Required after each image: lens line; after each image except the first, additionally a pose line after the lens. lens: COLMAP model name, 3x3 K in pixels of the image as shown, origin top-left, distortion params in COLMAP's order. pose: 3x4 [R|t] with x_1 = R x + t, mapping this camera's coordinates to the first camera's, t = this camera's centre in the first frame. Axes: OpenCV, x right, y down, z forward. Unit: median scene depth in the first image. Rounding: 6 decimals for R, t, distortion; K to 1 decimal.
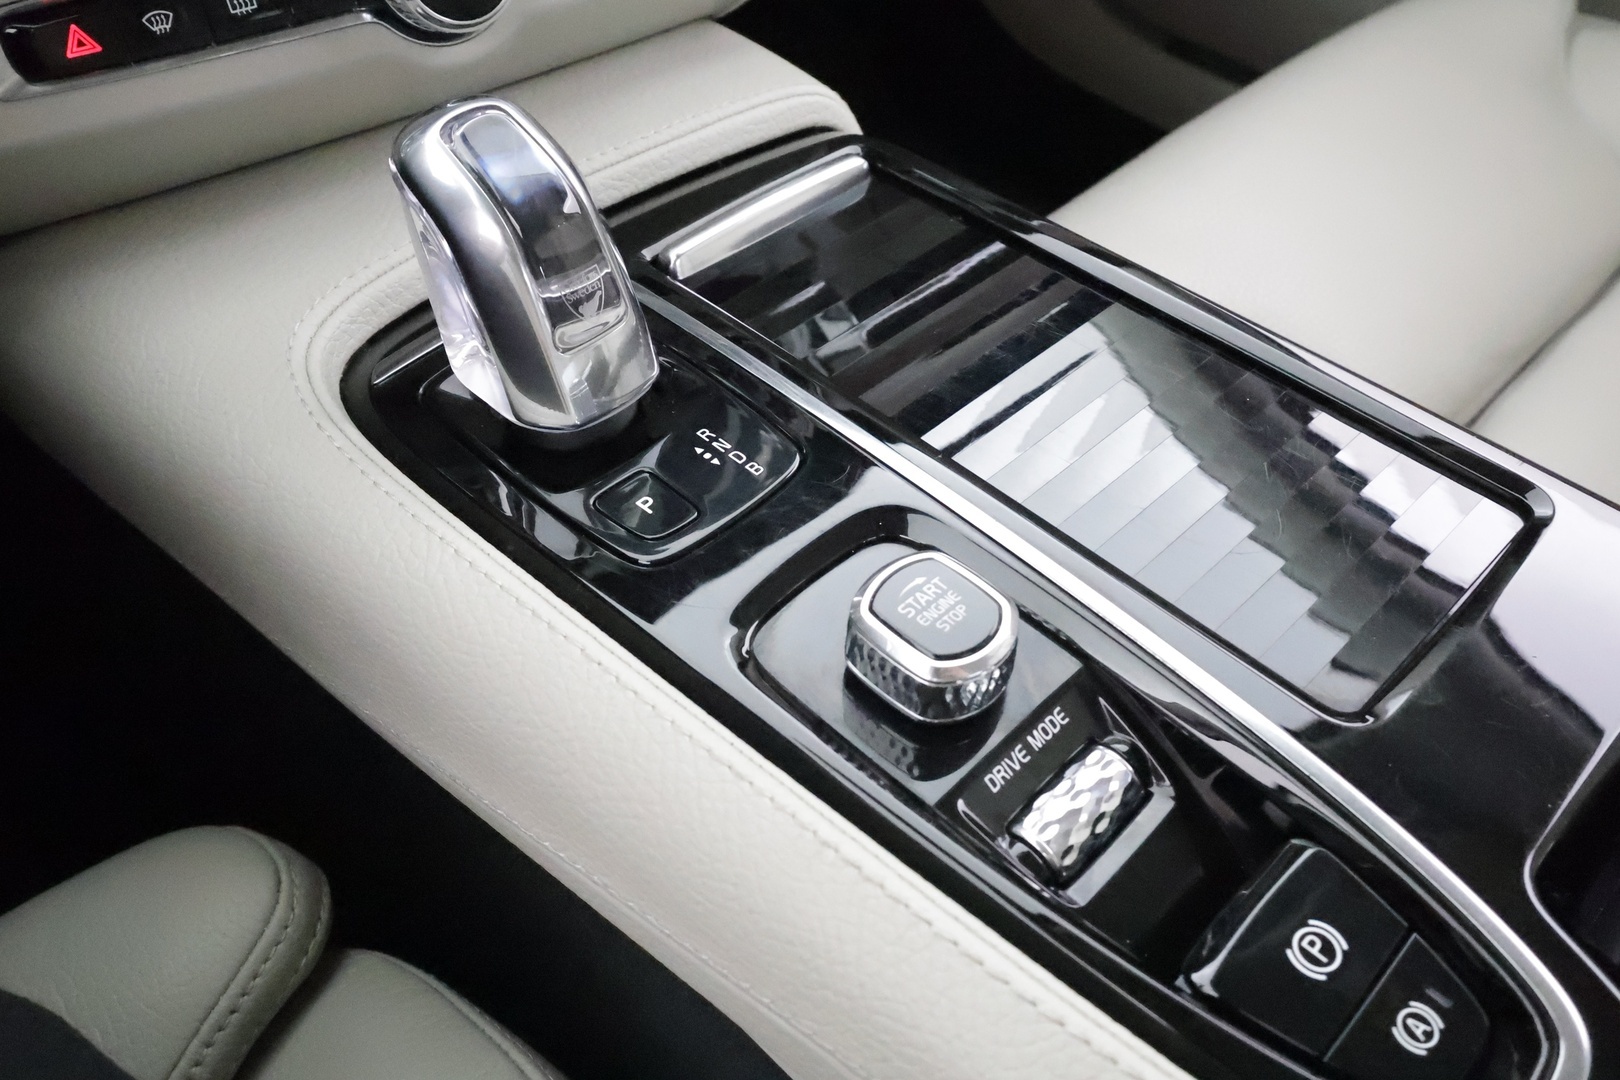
lens RADIAL K [[1300.9, 0, 810.0], [0, 1300.9, 540.0], [0, 0, 1]] dist [0.006577, -0.000123]
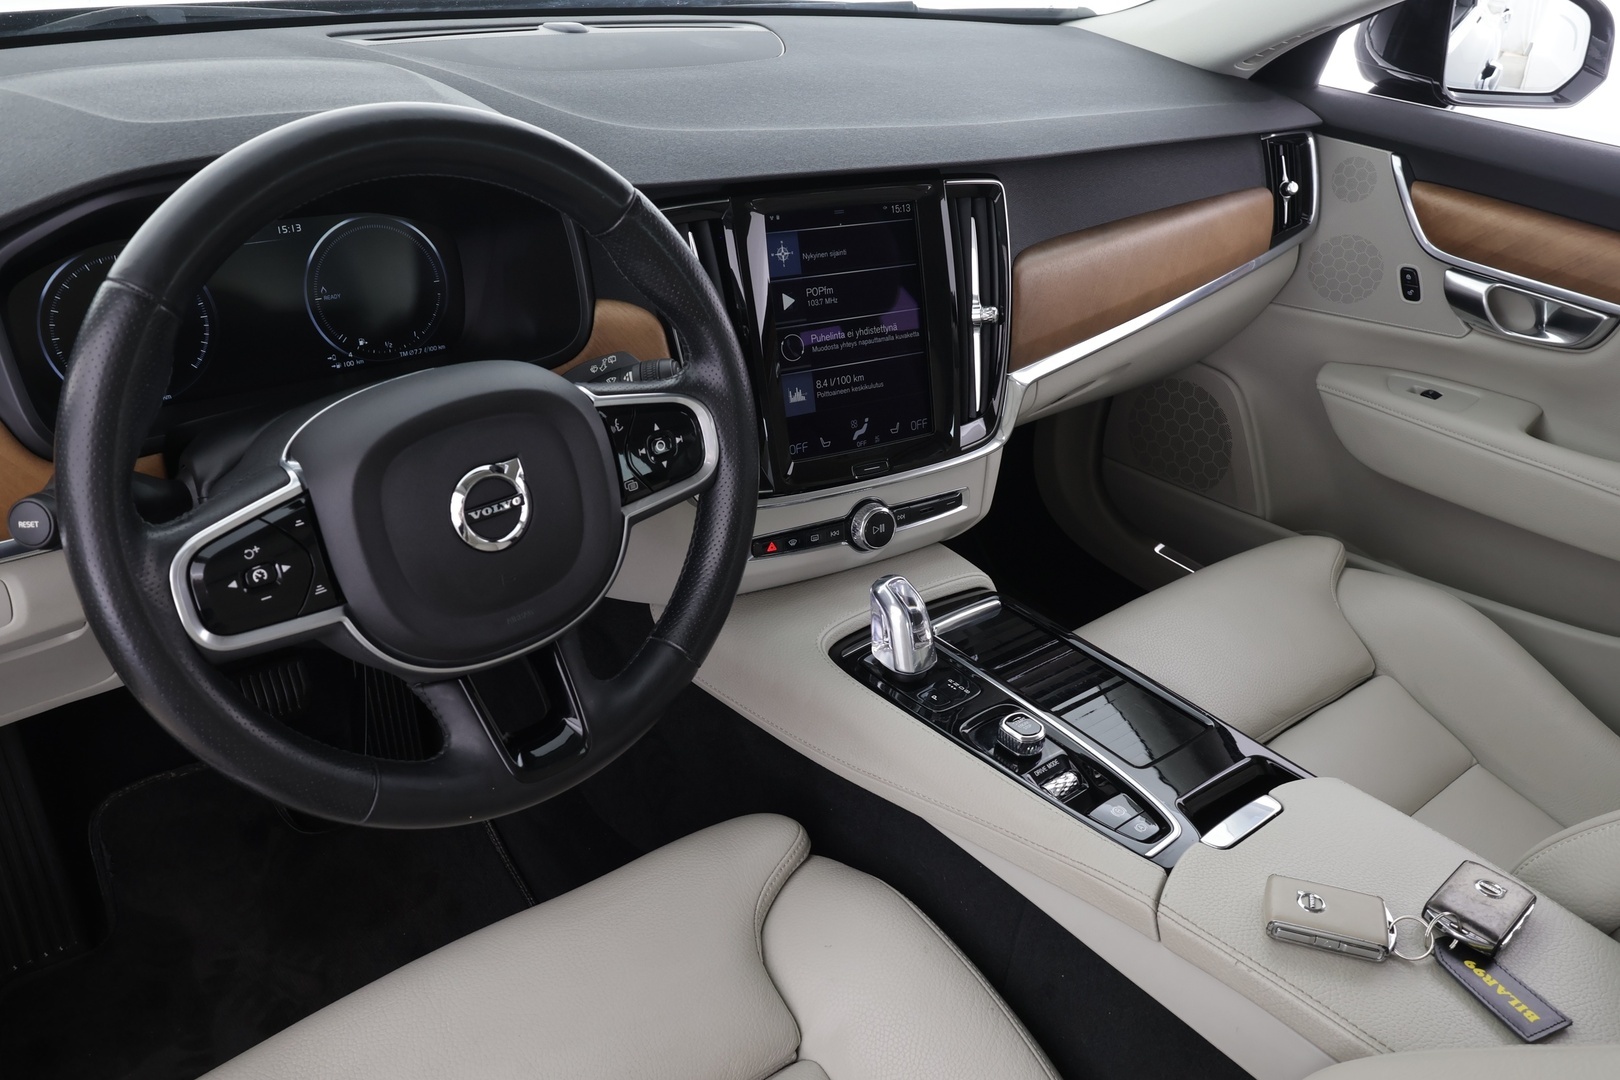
lens RADIAL K [[1300.9, 0, 810.0], [0, 1300.9, 540.0], [0, 0, 1]] dist [0.006577, -0.000123]
pose [[0.993894, 0.089695, -0.064264, -0.227038], [-0.105272, 0.945311, -0.308716, 0.557503], [0.033059, 0.313596, 0.948981, -1.946833]]
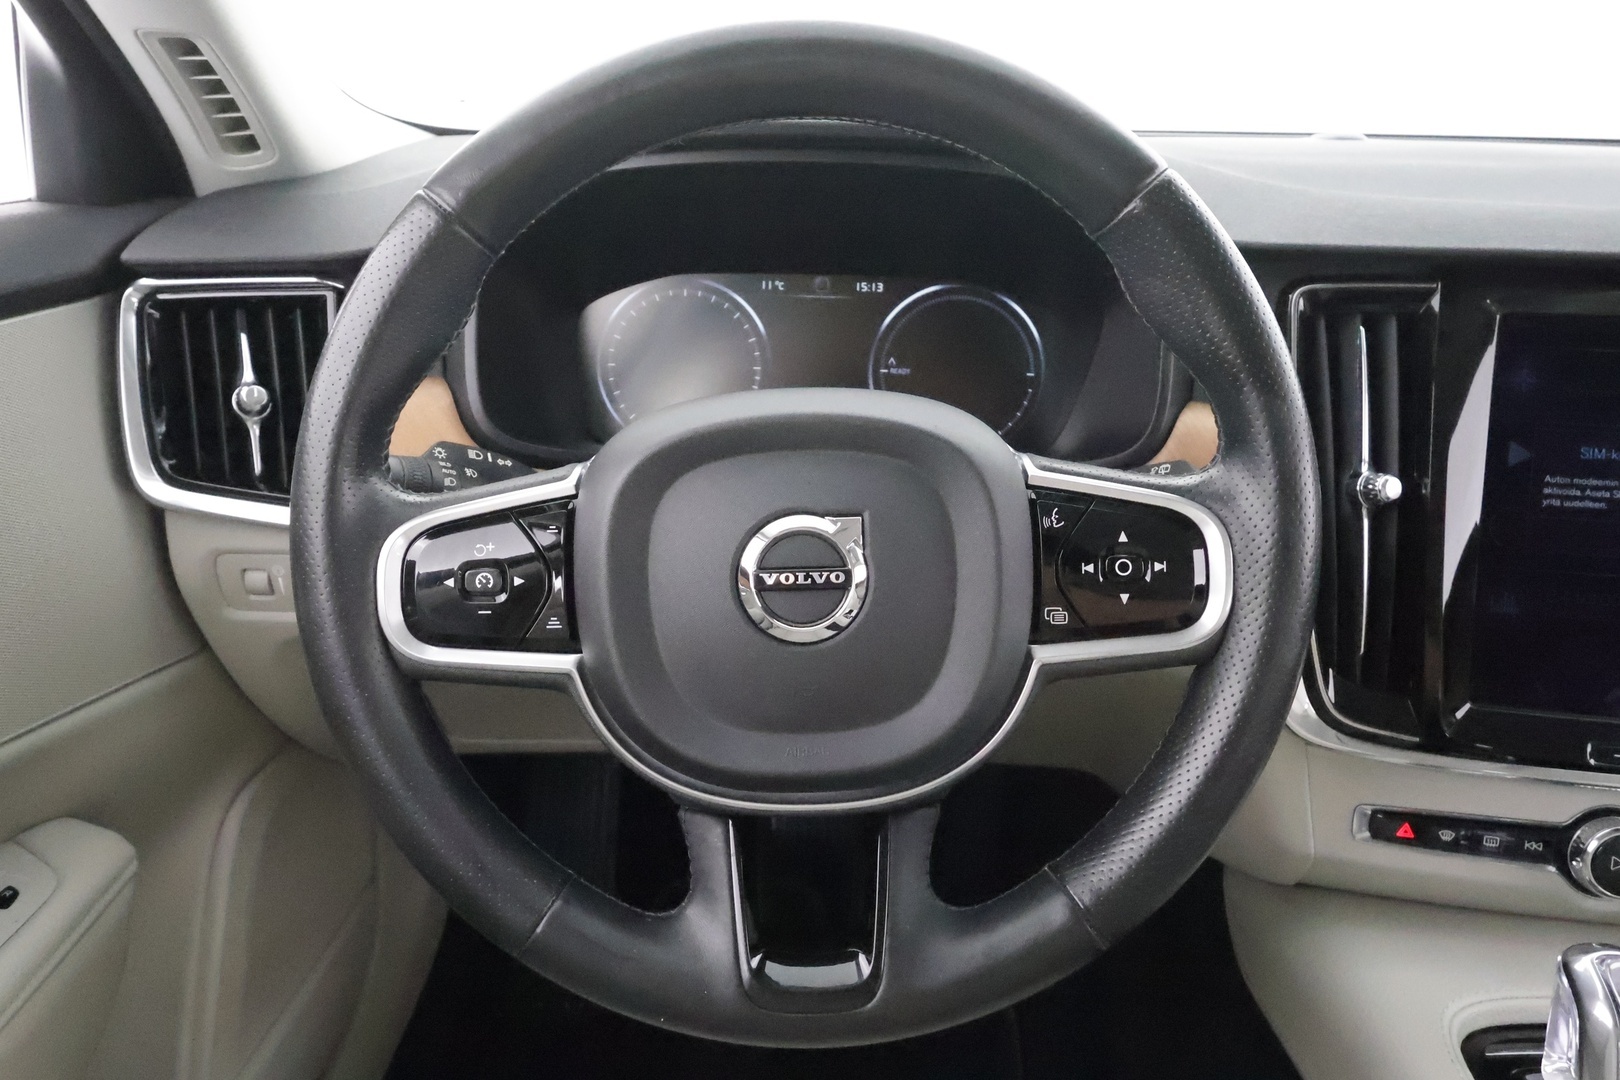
lens RADIAL K [[1253.2, 0, 767.3], [0, 1253.2, 526.2], [0, 0, 1]] dist [0.019245, -0.003141]
pose [[0.682715, 0.235549, -0.691677, 0.020244], [-0.535362, 0.805489, -0.254117, 0.252941], [0.497281, 0.543787, 0.676023, -1.010876]]
